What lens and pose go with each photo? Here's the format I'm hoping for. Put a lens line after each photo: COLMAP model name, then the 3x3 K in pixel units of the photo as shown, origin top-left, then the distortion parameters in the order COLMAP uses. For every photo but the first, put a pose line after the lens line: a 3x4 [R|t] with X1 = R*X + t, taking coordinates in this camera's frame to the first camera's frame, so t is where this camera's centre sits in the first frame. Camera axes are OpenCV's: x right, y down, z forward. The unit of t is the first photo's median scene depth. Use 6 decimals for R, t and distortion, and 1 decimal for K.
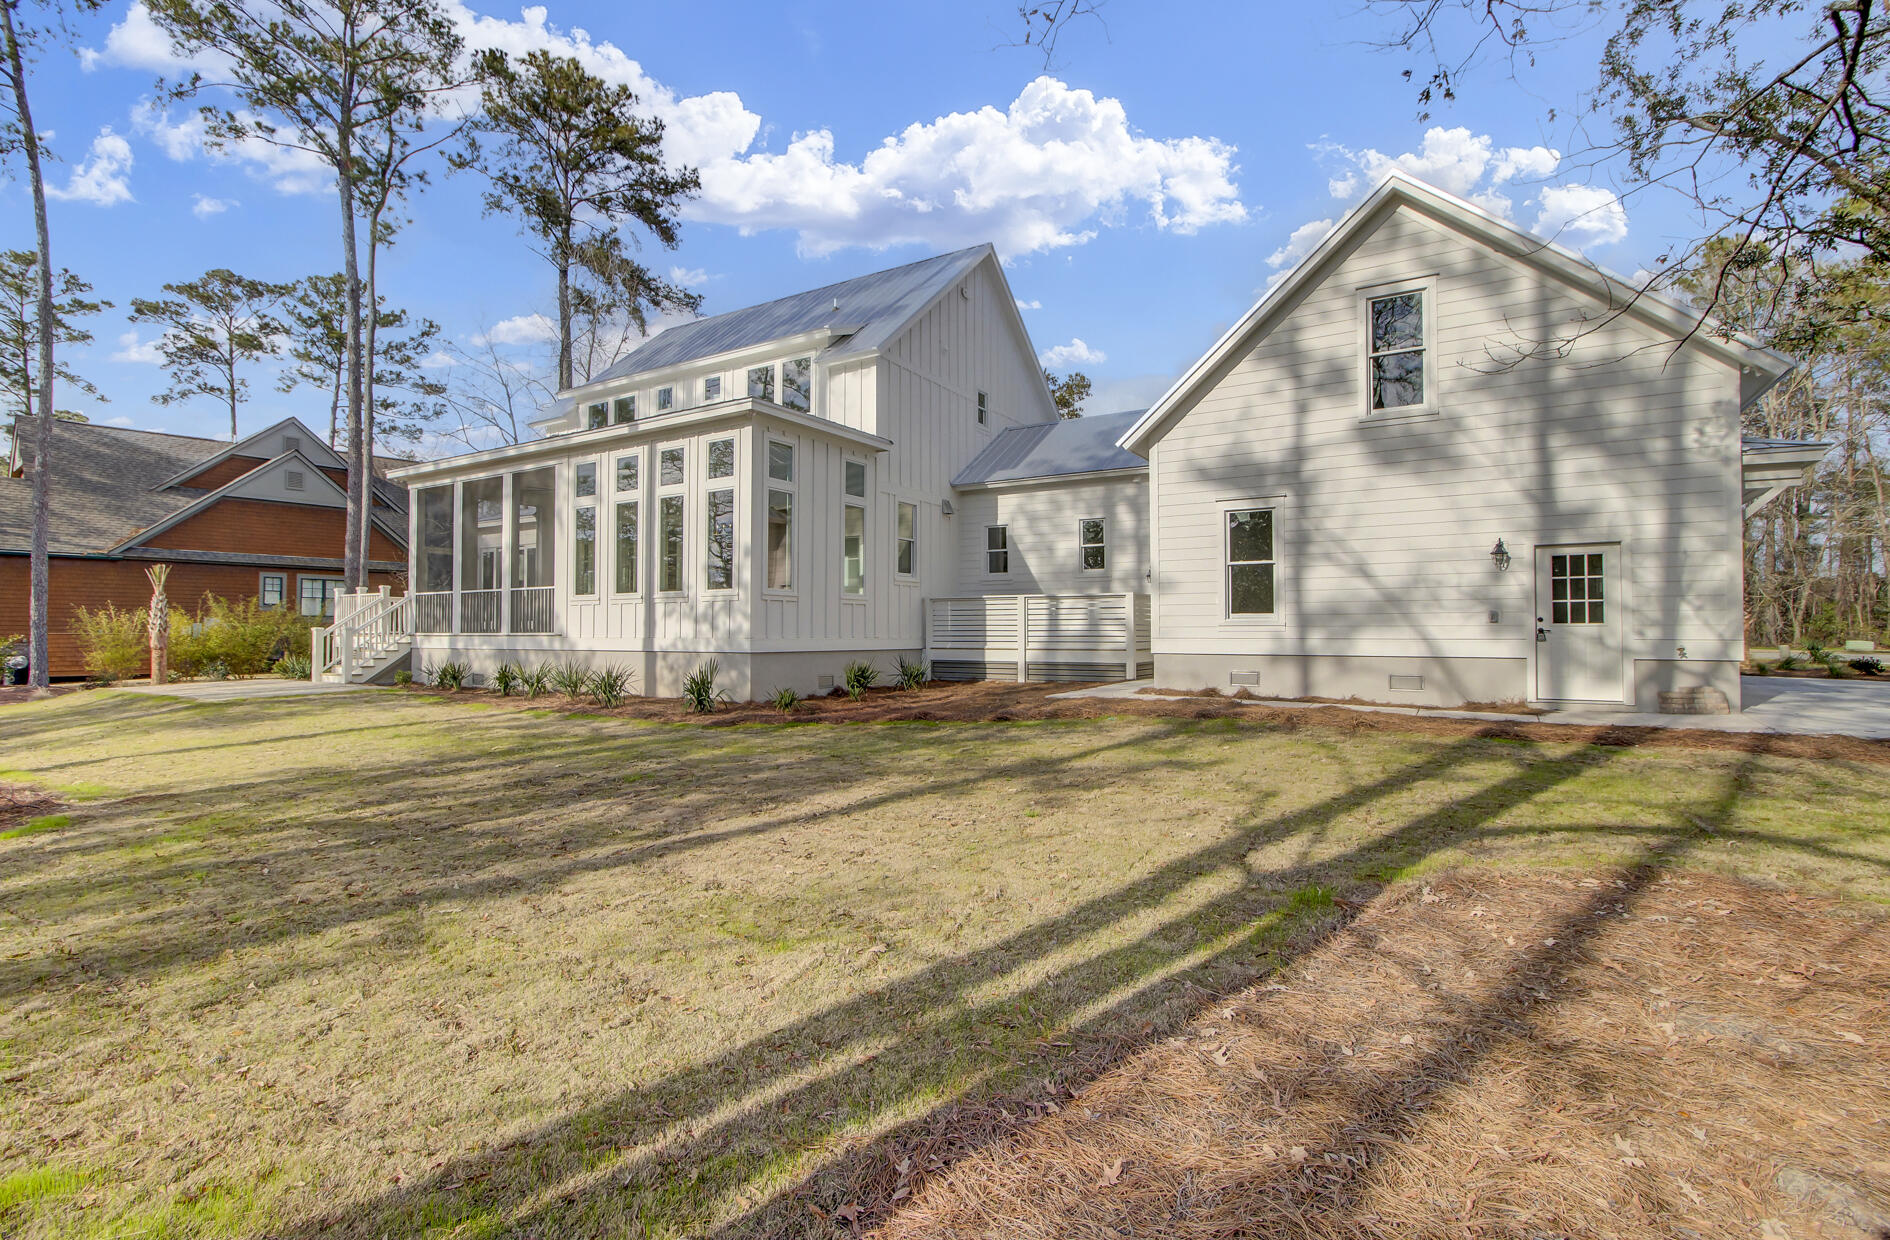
lens RADIAL K [[877.8, 0, 944.8], [0, 877.8, 628.6], [0, 0, 1]] dist [-0.000189, 0.000273]
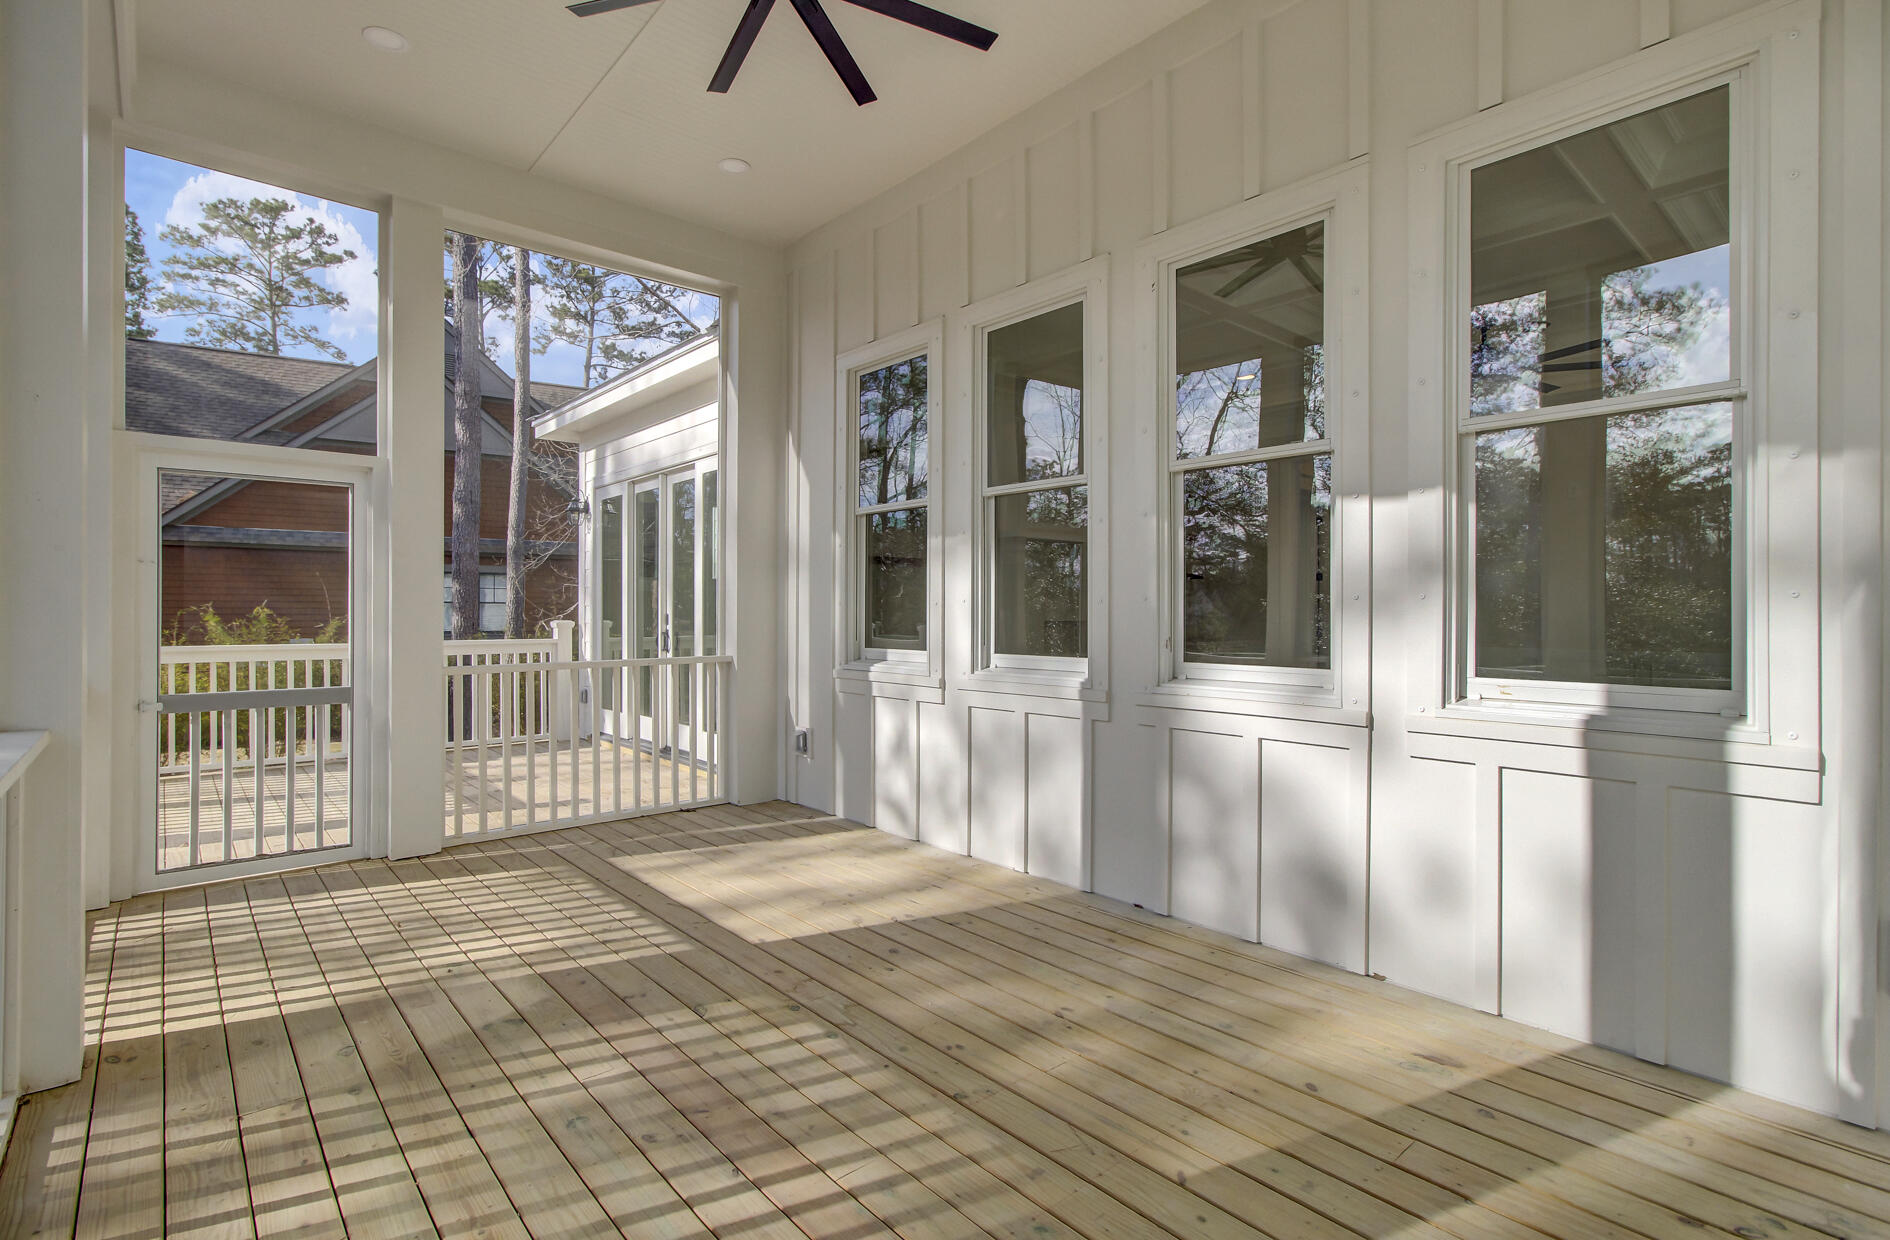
lens RADIAL K [[877.8, 0, 944.0], [0, 877.8, 615.2], [0, 0, 1]] dist [-0.000189, 0.000273]
pose [[0.961276, -0.004665, -0.275547, -0.290222], [0.010029, 0.999787, 0.018059, -0.041759], [0.275404, -0.020123, 0.961118, 0.628375]]
